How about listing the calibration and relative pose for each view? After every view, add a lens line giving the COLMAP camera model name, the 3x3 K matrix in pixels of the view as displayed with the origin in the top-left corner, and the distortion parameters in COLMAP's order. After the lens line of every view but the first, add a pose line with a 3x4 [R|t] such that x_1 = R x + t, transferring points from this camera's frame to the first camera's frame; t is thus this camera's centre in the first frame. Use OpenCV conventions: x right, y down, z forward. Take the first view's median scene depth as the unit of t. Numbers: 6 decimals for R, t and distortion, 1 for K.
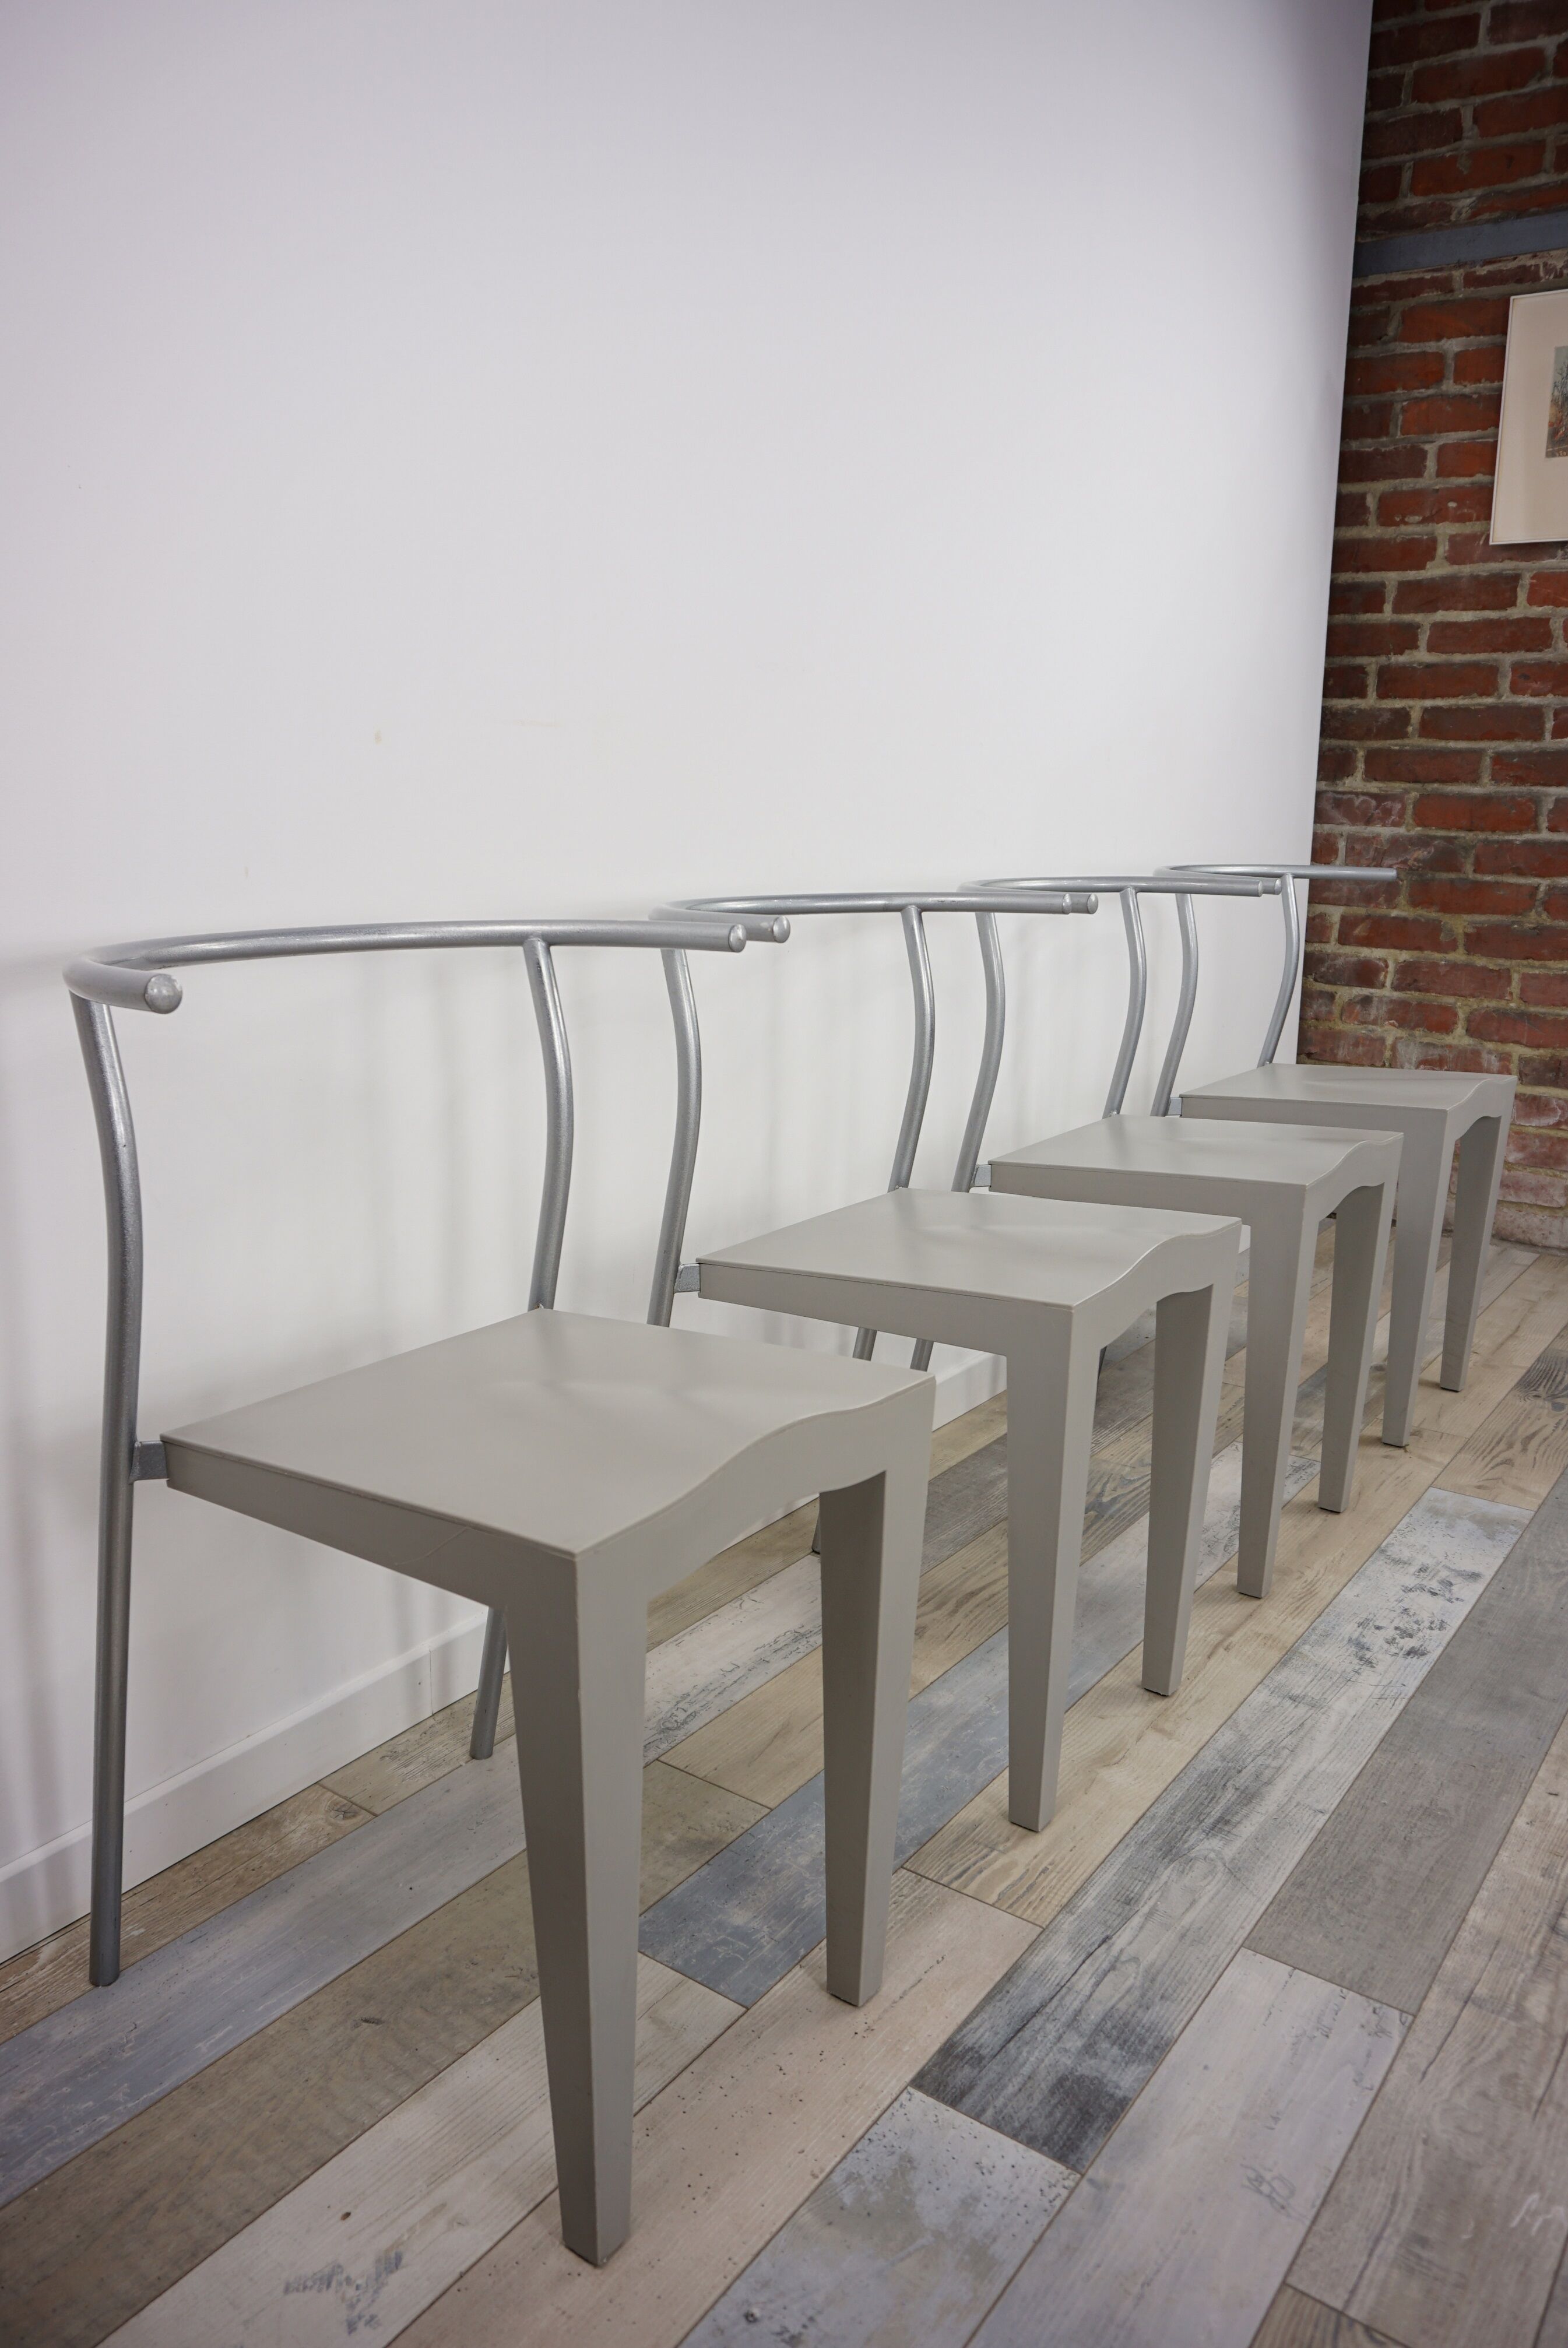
lens RADIAL K [[1671.3, 0, 798.0], [0, 1671.3, 1176.6], [0, 0, 1]] dist [-0.038060, 0.023757]
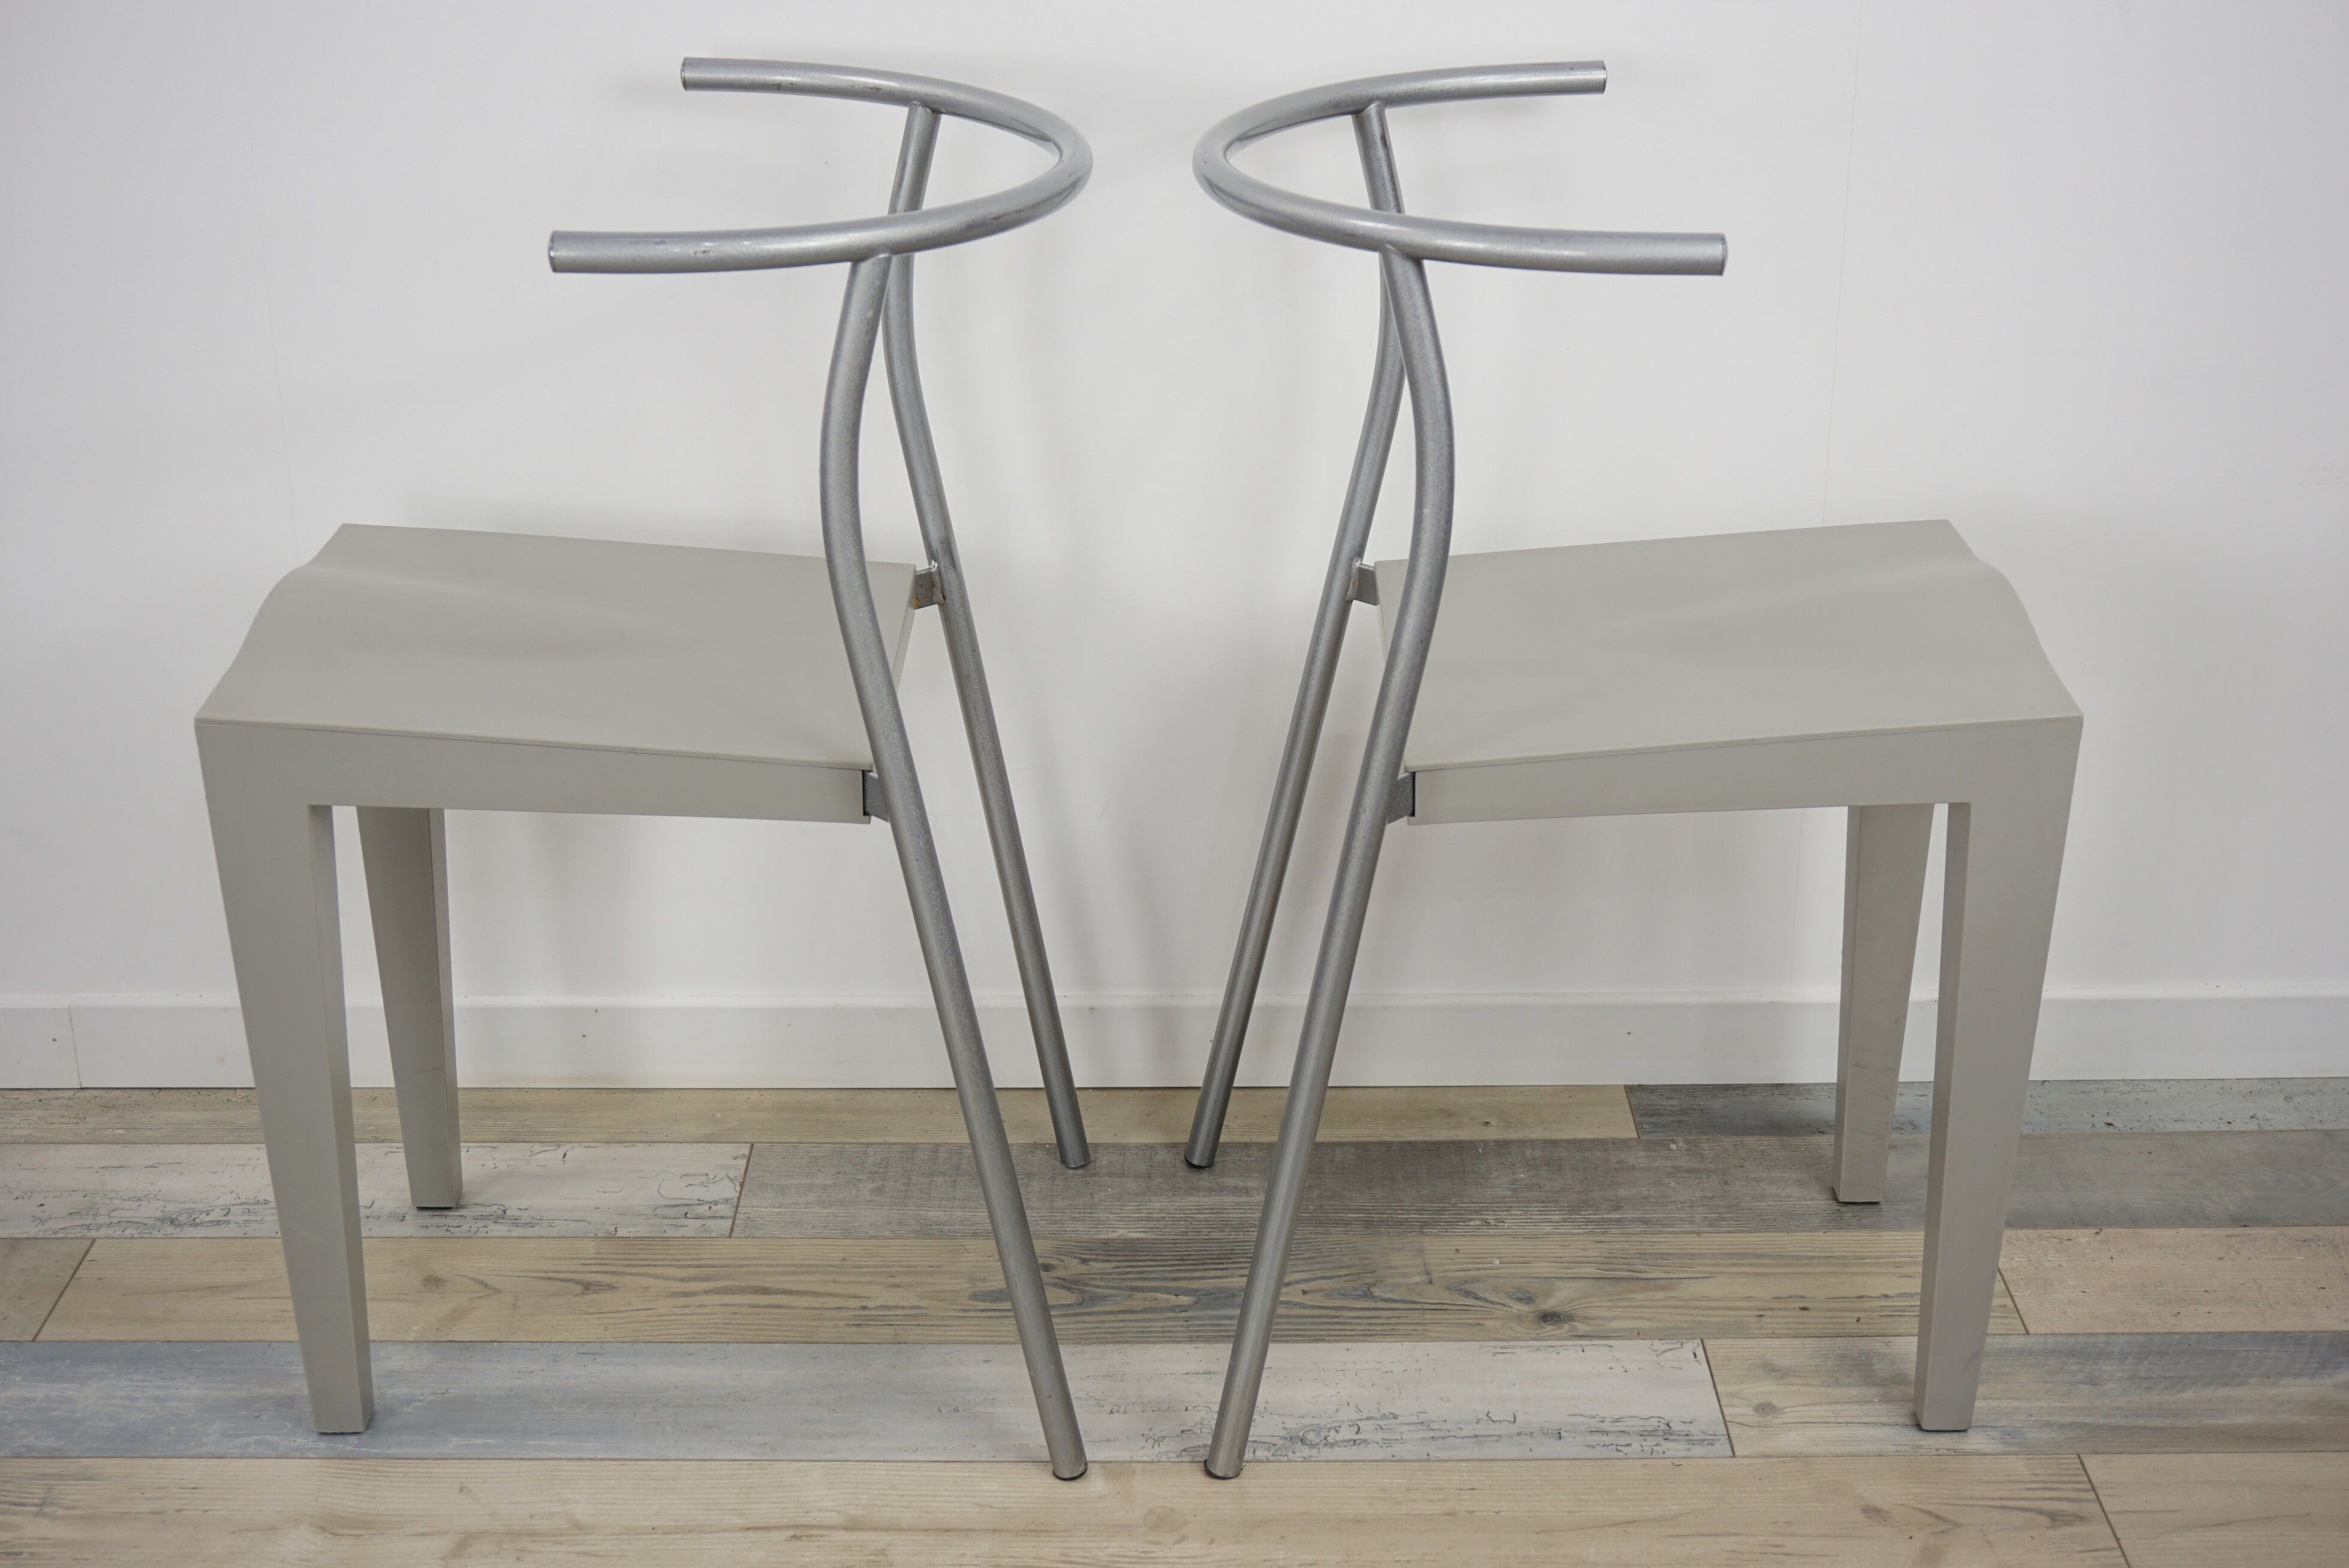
lens RADIAL K [[3232.6, 0, 1170.1], [0, 3232.6, 799.6], [0, 0, 1]] dist [0.018088, -0.097439]
pose [[0.578577, 0.295684, -0.760144, 1.030049], [-0.170820, 0.955234, 0.241553, -0.223750], [0.797539, -0.009909, 0.603186, 0.428403]]
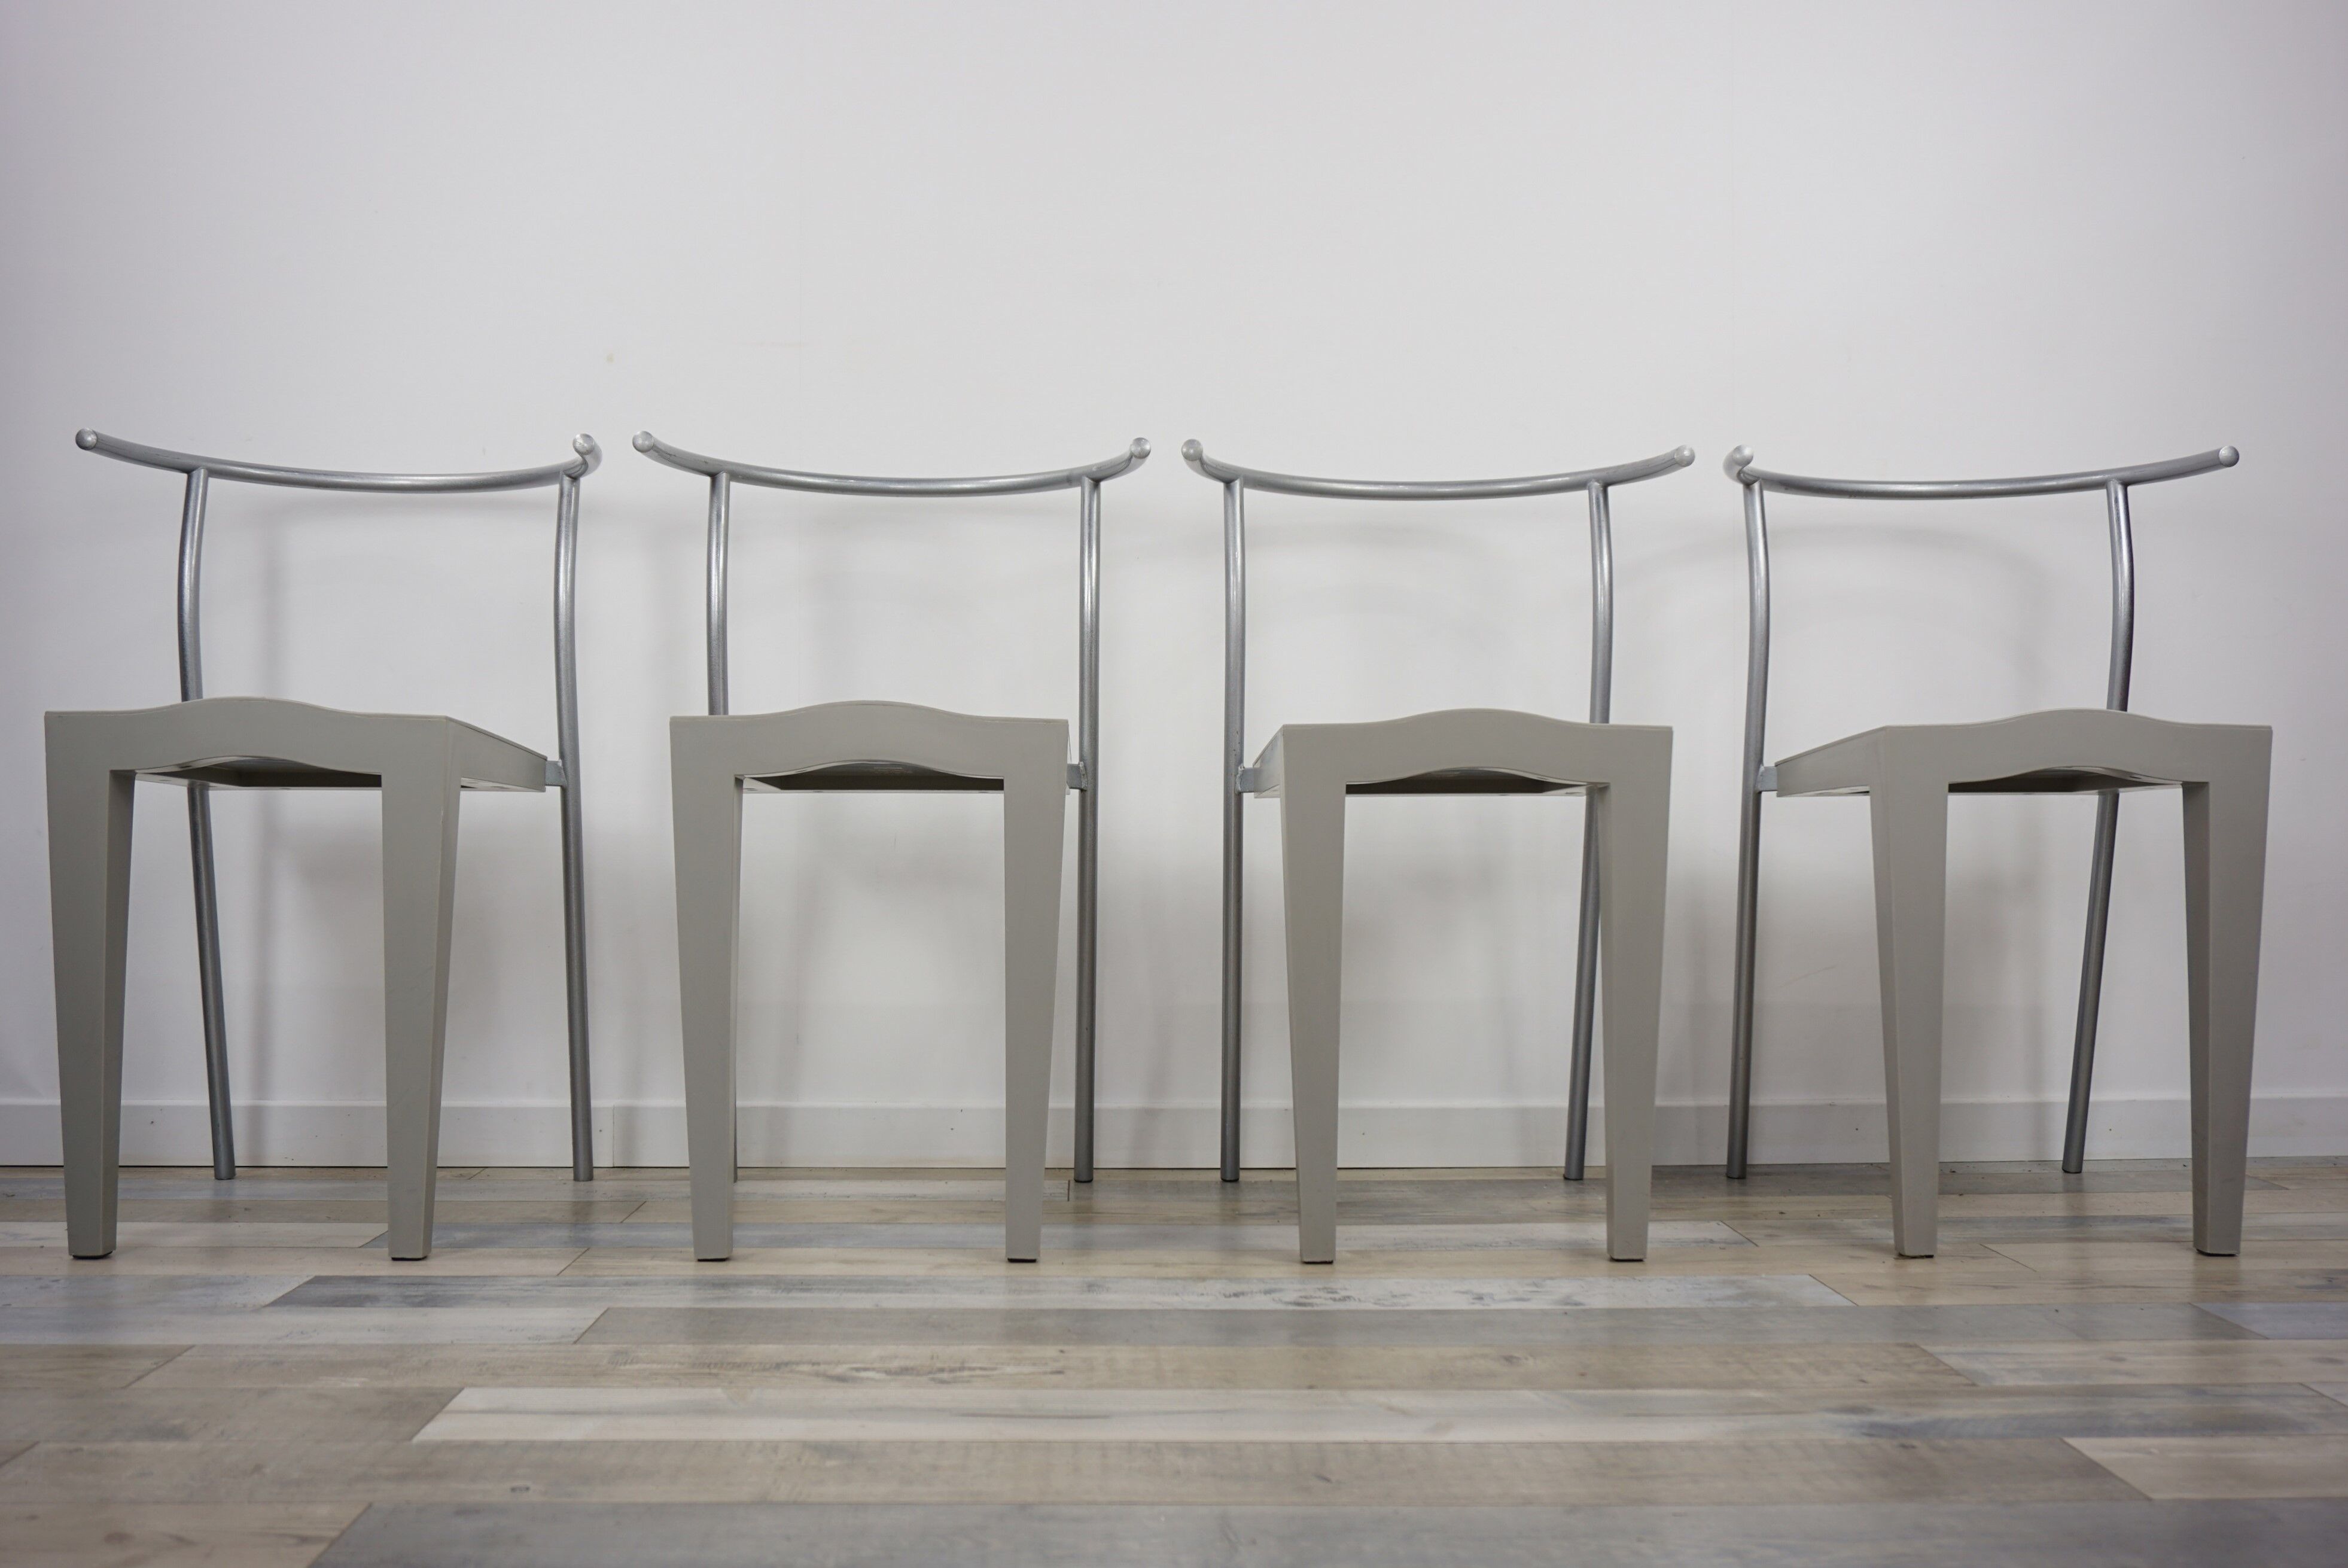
lens RADIAL K [[2350.5, 0, 1165.6], [0, 2350.5, 781.5], [0, 0, 1]] dist [-0.013593, -0.004211]
pose [[0.605888, -0.024350, -0.795177, 1.158309], [-0.173046, 0.971565, -0.161604, 0.226119], [0.776502, 0.235516, 0.584446, 0.236422]]
